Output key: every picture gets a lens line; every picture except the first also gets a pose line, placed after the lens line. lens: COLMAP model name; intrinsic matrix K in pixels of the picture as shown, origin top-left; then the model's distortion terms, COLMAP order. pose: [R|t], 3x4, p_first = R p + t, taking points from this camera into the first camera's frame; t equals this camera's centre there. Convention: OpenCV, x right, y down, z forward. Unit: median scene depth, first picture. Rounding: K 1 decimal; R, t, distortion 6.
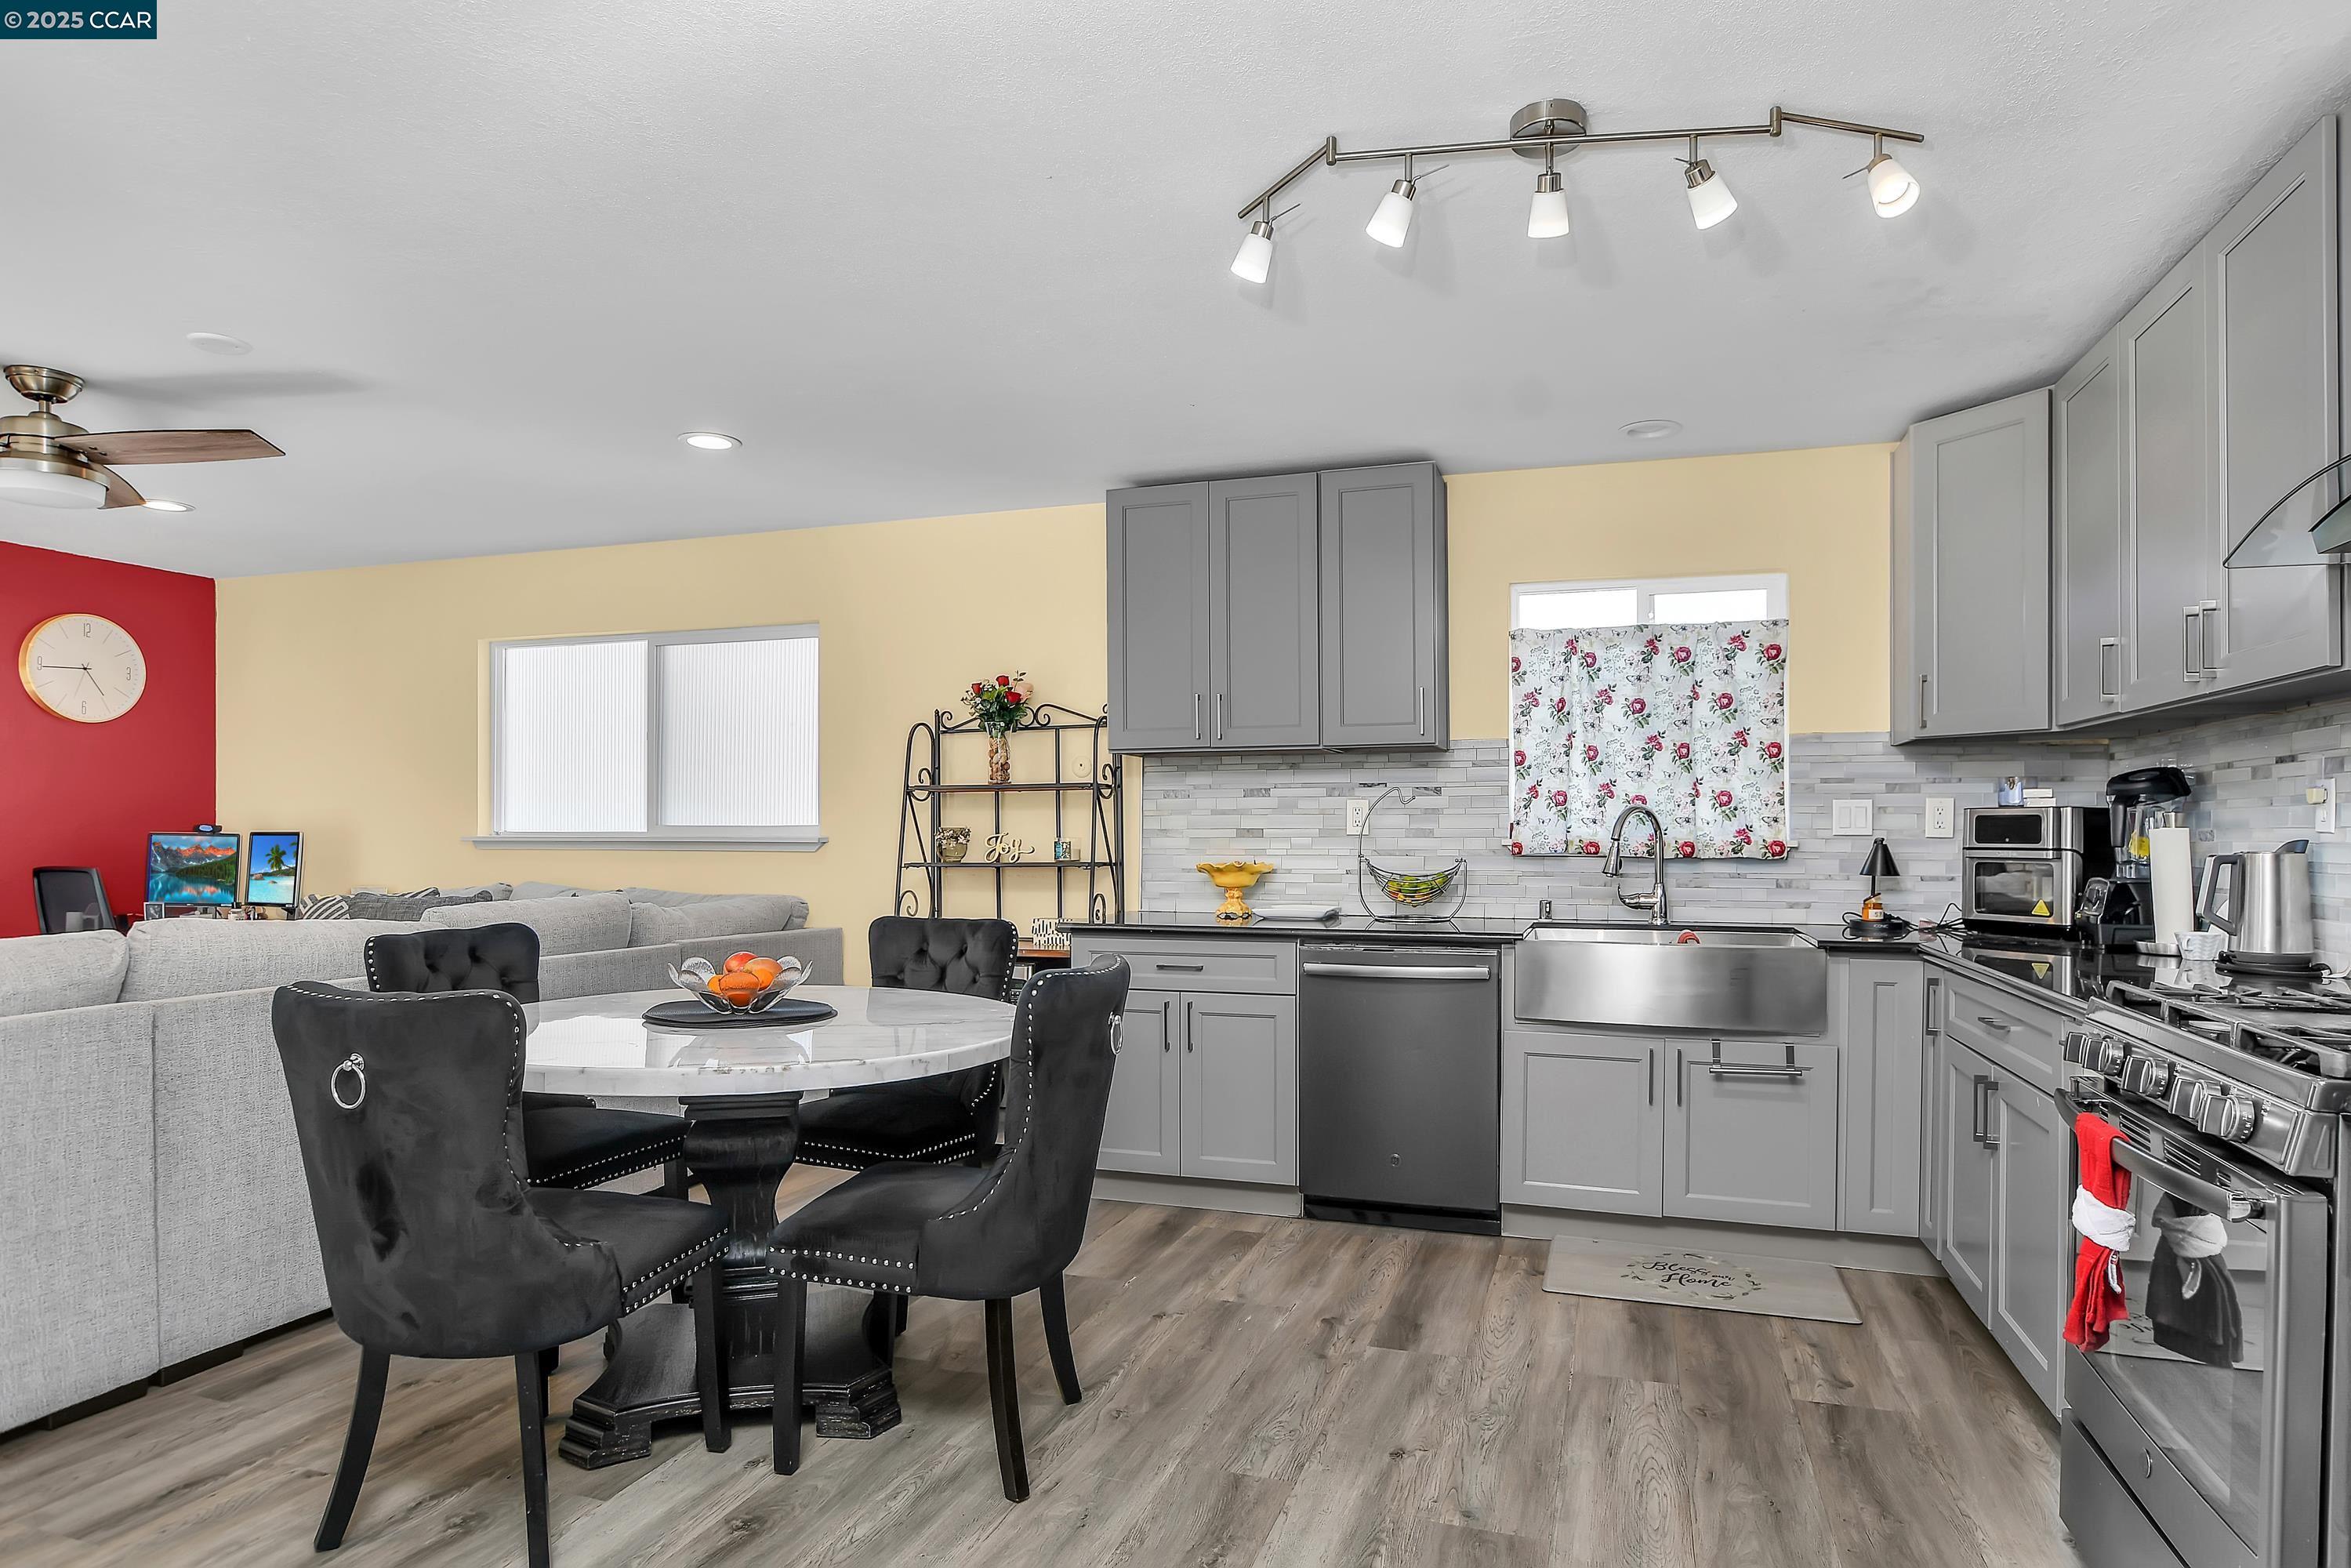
lens RADIAL K [[1310.2, 0, 1243.6], [0, 1310.2, 829.4], [0, 0, 1]] dist [-0.011902, 0.000763]
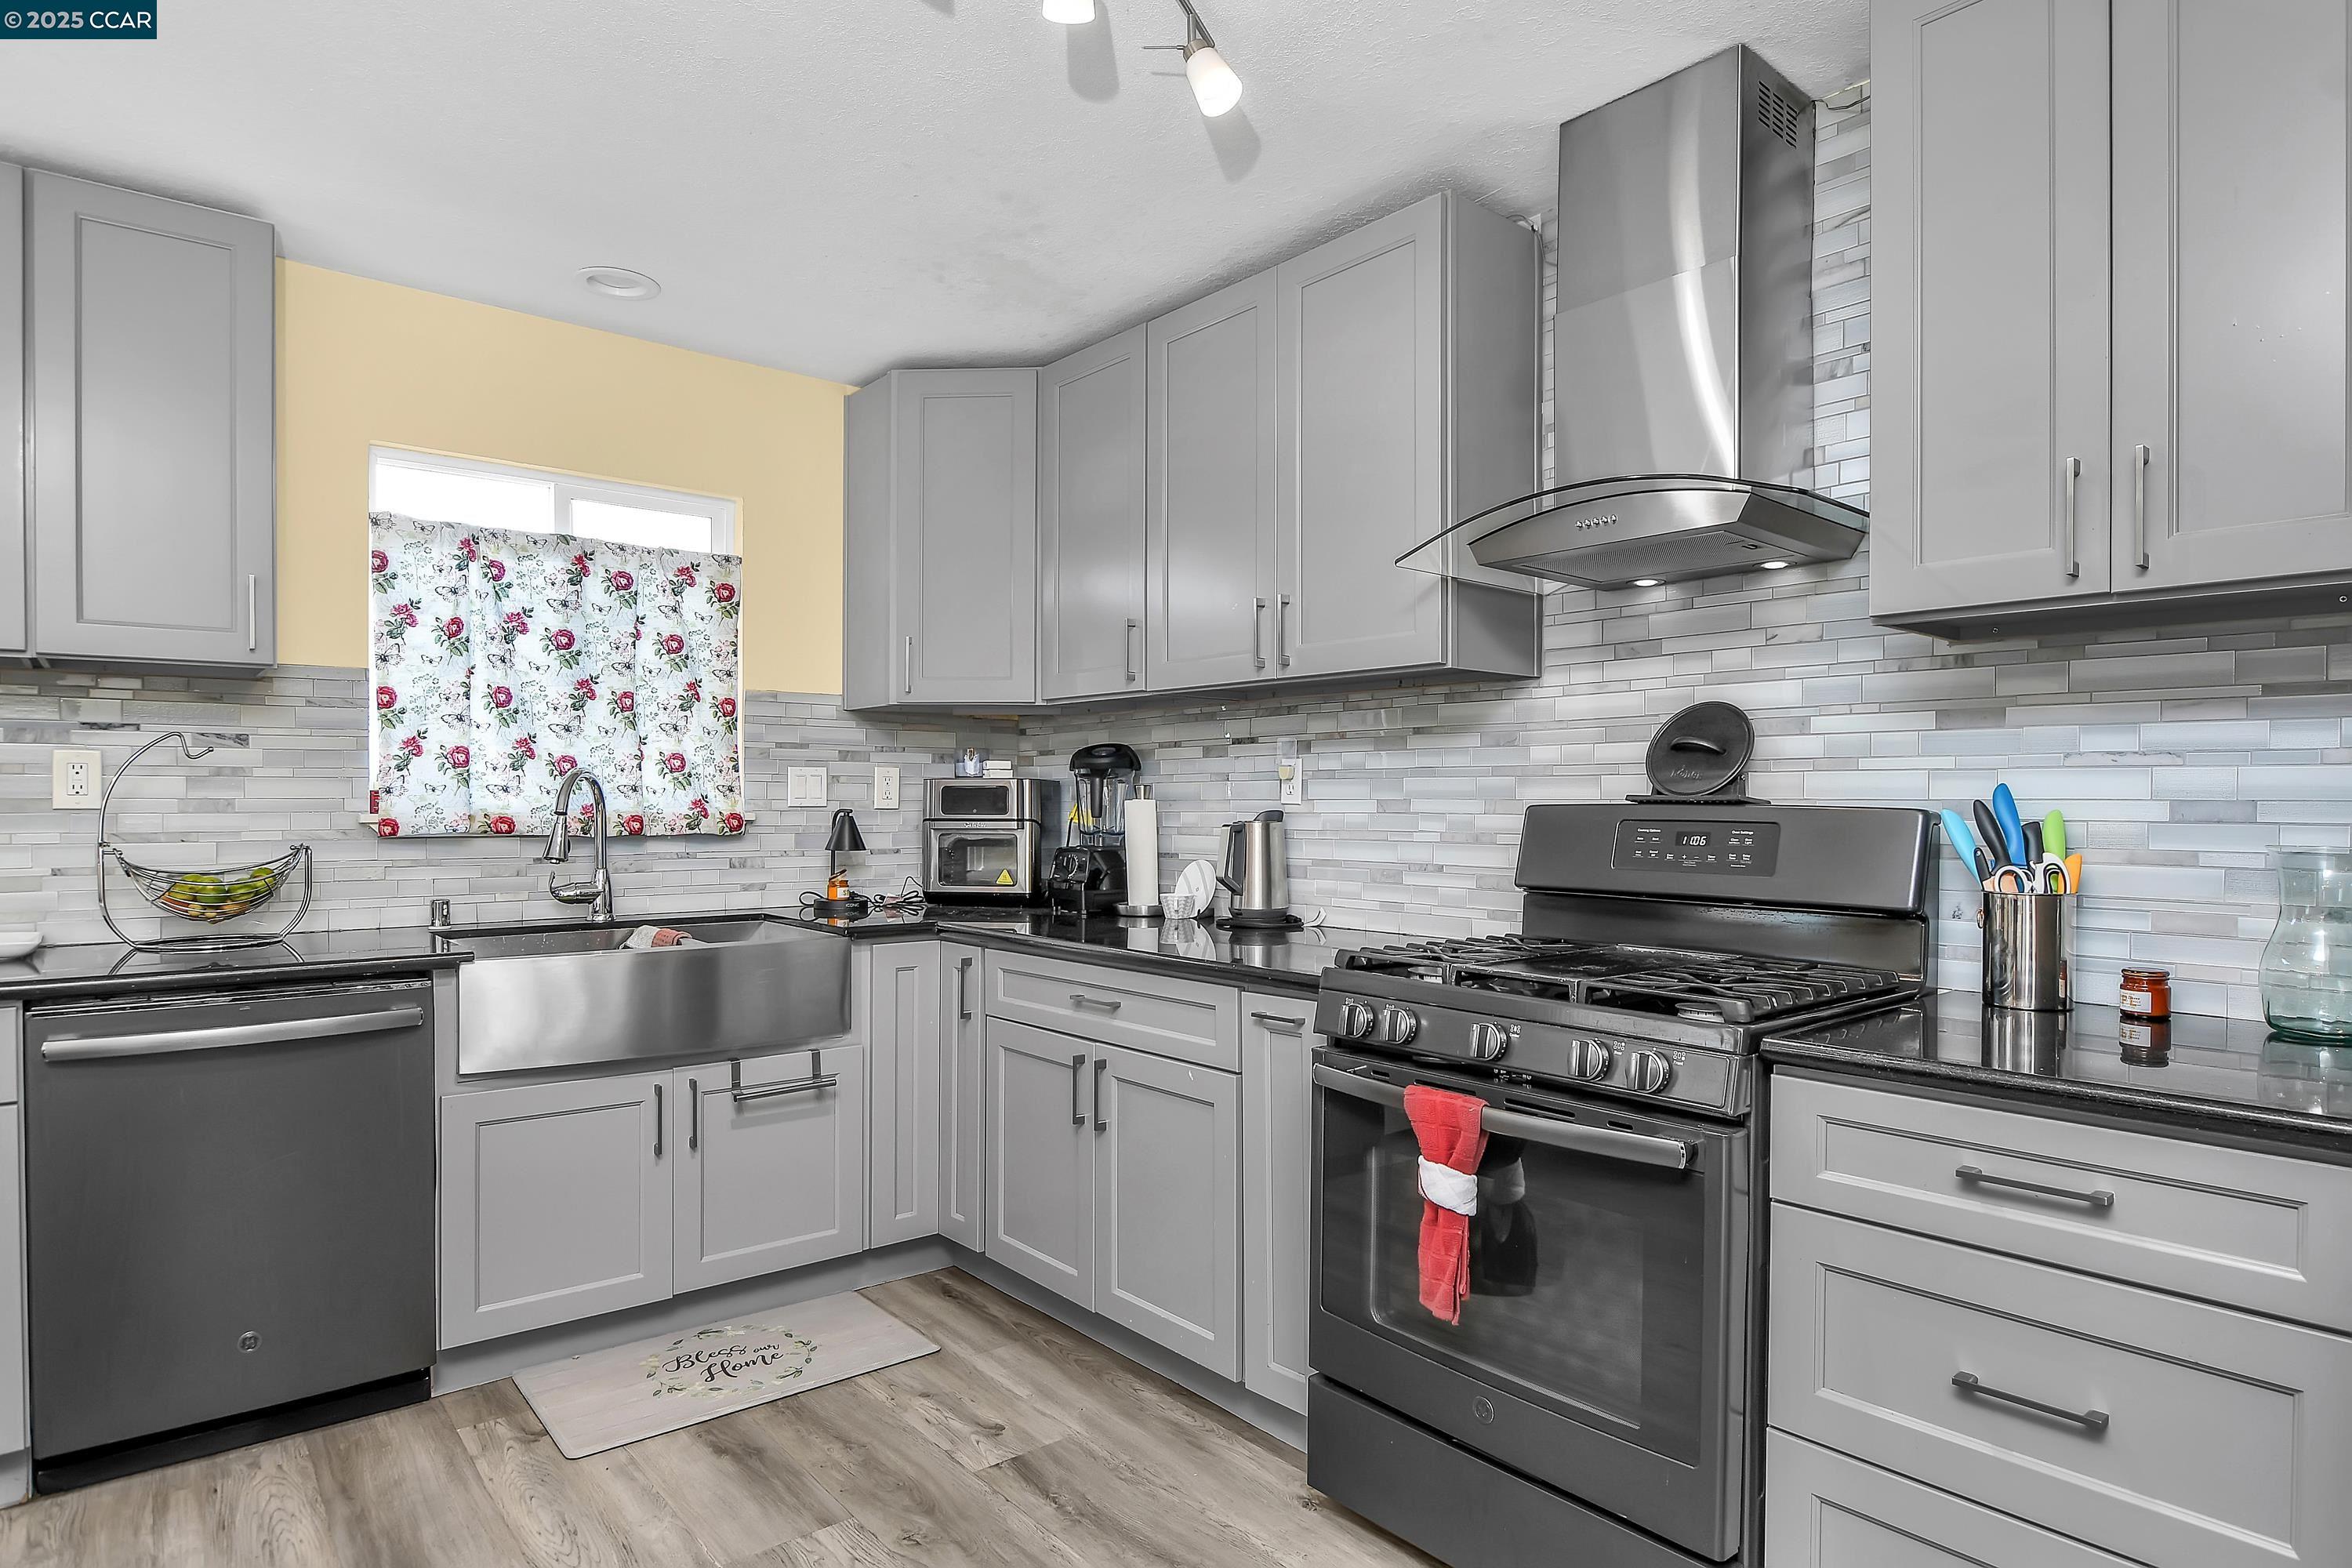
lens RADIAL K [[1277.1, 0, 1185.4], [0, 1277.1, 805.7], [0, 0, 1]] dist [-0.015408, 0.002622]
pose [[0.544417, -0.003856, 0.838806, -0.132735], [-0.001603, 0.999983, 0.005637, -0.001495], [-0.838813, -0.004413, 0.544402, 0.295355]]
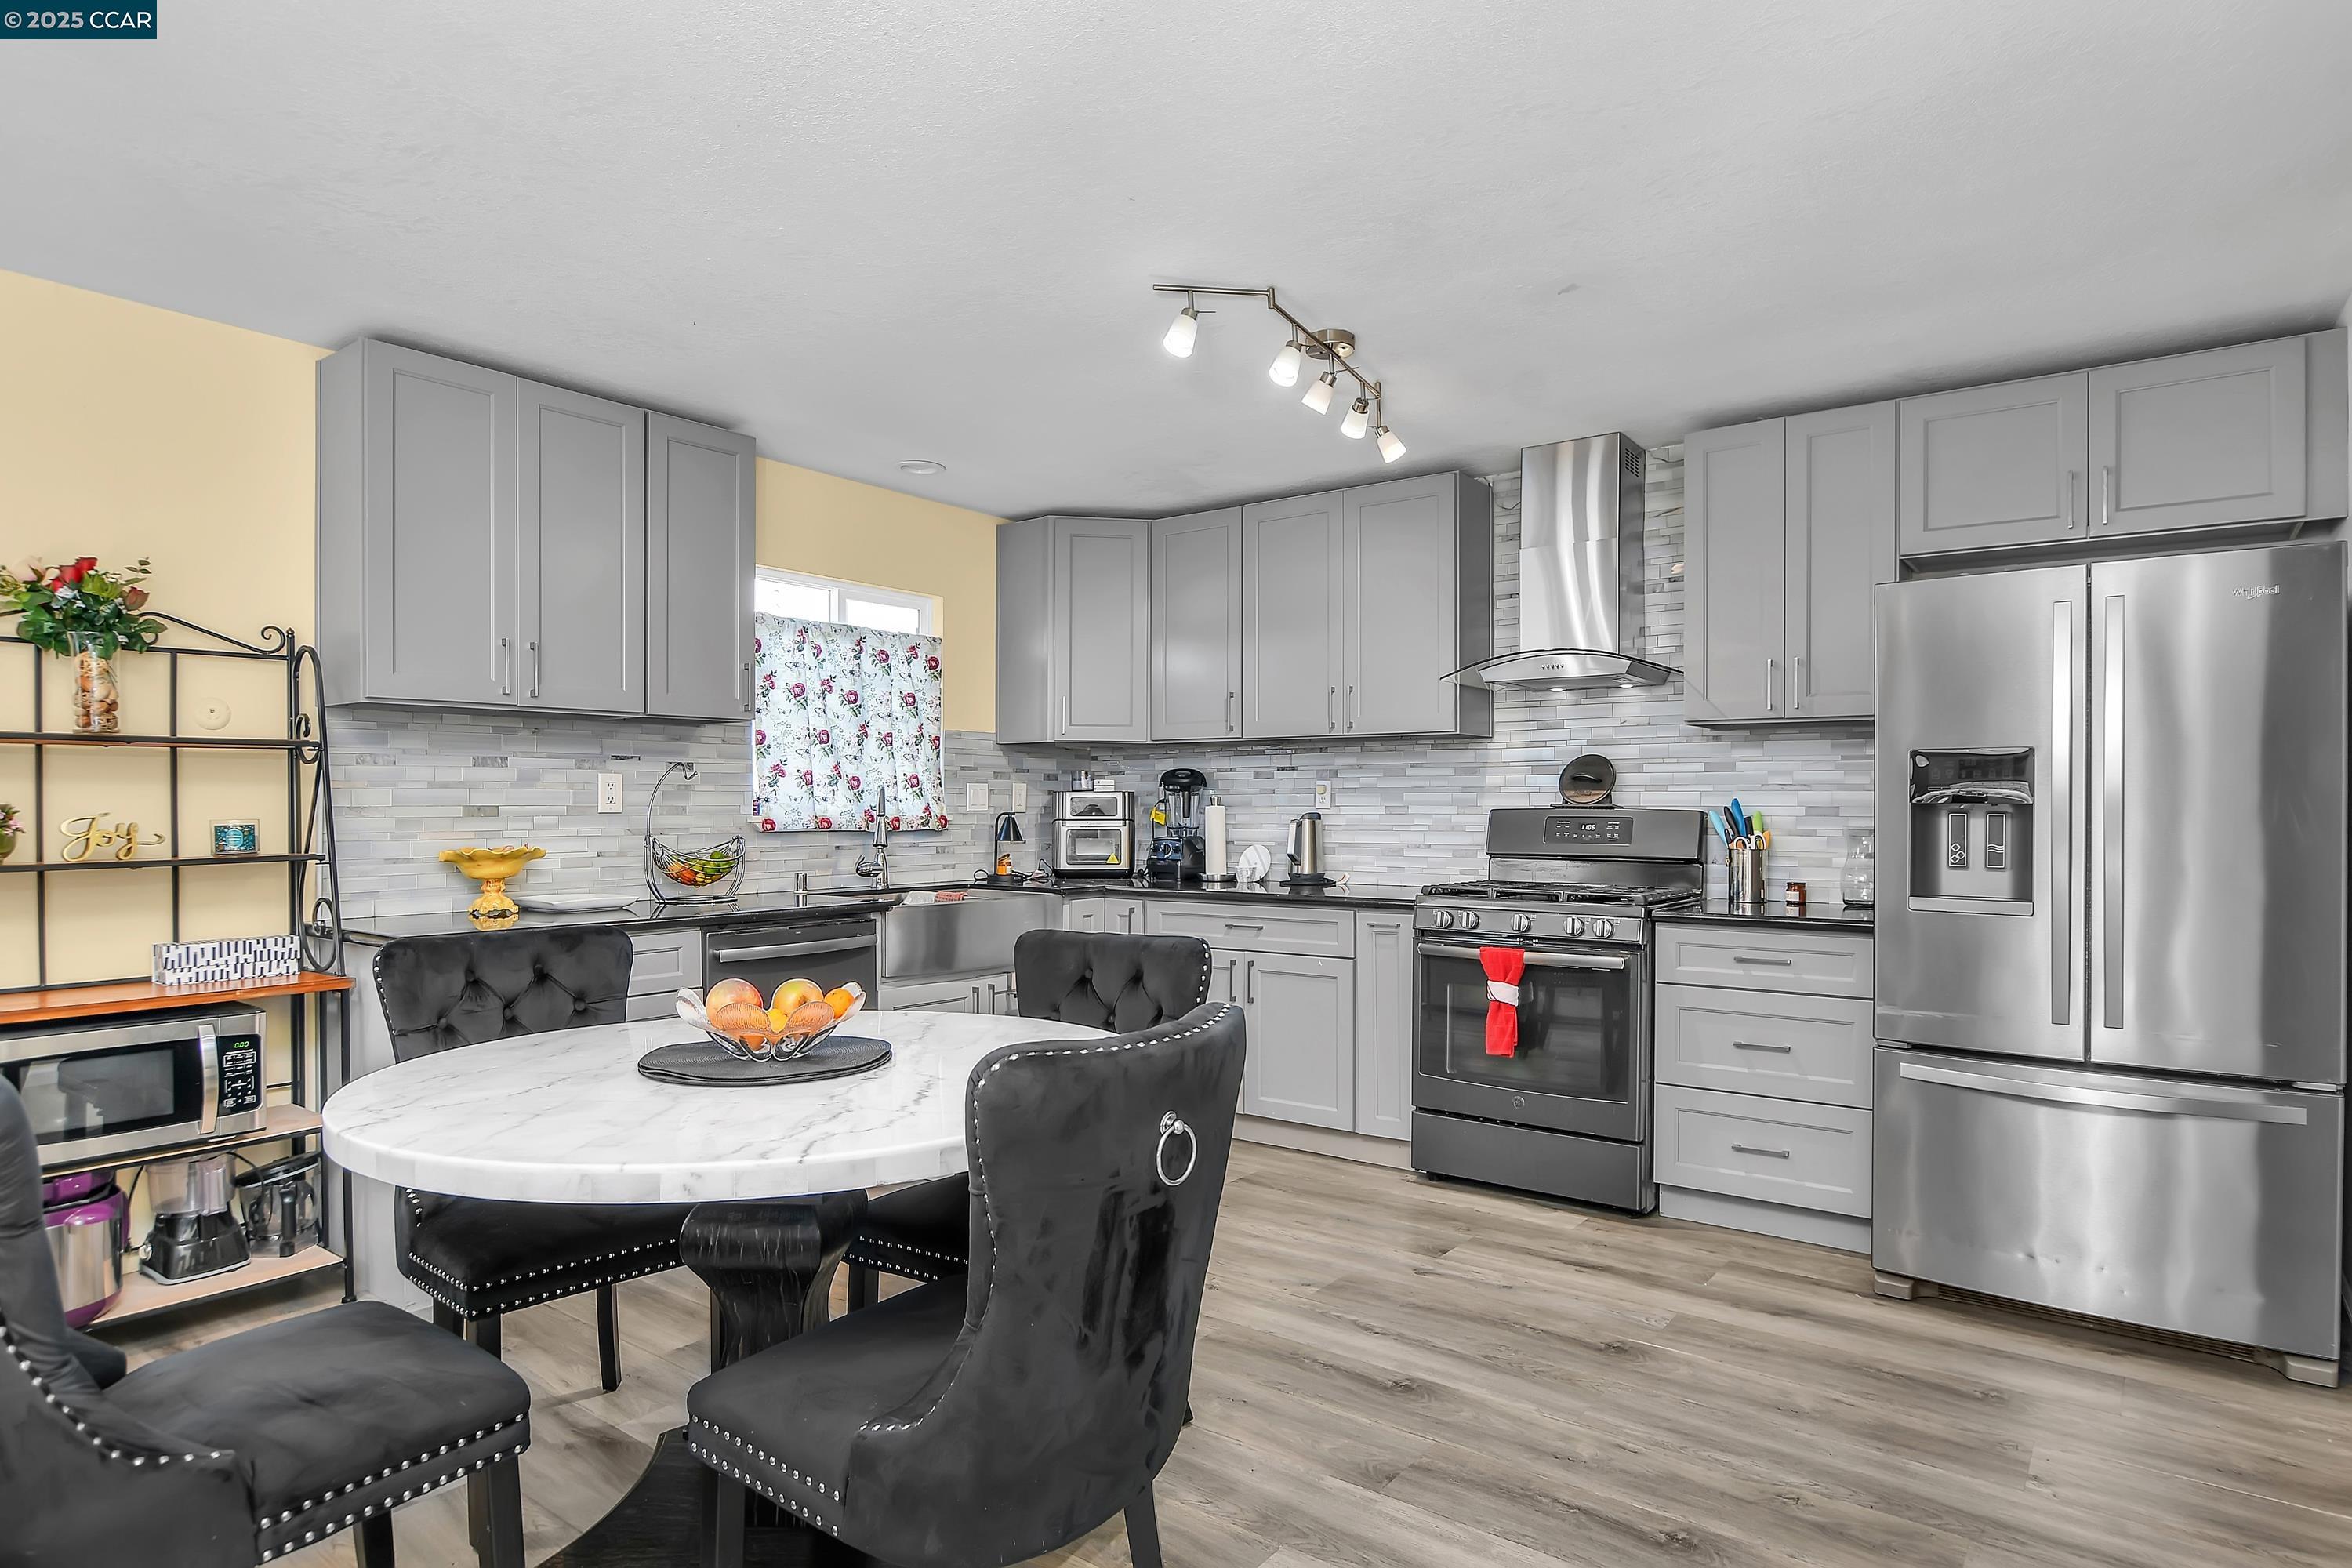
lens RADIAL K [[1310.7, 0, 1191.4], [0, 1310.7, 803.1], [0, 0, 1]] dist [-0.011902, 0.000763]
pose [[0.328610, 0.001520, 0.944464, -0.694598], [-0.001311, 0.999998, -0.001153, -0.002052], [-0.944465, -0.000859, 0.328612, 0.364792]]
